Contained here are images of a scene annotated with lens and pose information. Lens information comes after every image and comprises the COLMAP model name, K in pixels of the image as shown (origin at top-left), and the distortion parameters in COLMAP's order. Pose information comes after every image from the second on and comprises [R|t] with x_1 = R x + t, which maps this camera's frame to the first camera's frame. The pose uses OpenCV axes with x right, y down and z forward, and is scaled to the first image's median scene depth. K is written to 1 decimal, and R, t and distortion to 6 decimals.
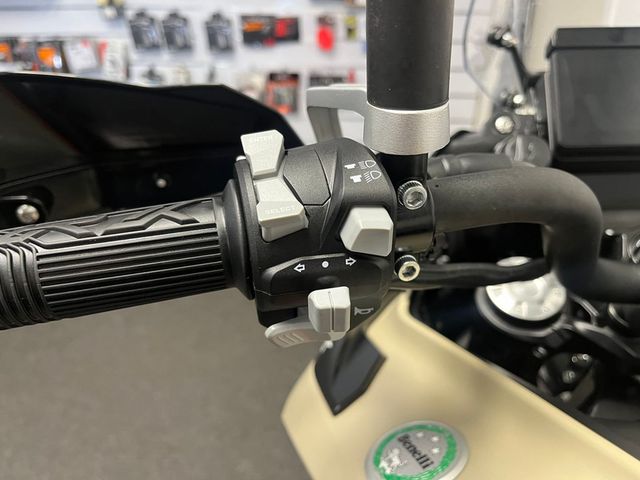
lens RADIAL K [[476.5, 0, 320.3], [0, 476.5, 241.0], [0, 0, 1]] dist [0.045408, -0.039728]
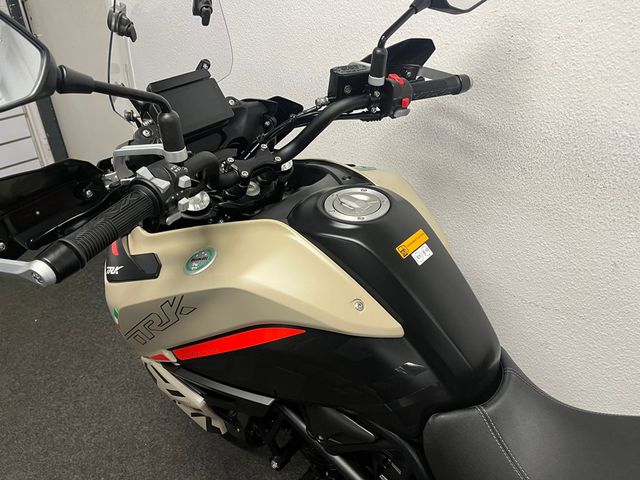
lens RADIAL K [[476.5, 0, 320.1], [0, 476.5, 242.5], [0, 0, 1]] dist [0.045408, -0.039728]
pose [[0.599788, -0.407954, 0.688352, -0.945607], [0.345848, 0.907934, 0.236739, -0.051318], [-0.721556, 0.096072, 0.685658, -1.073502]]
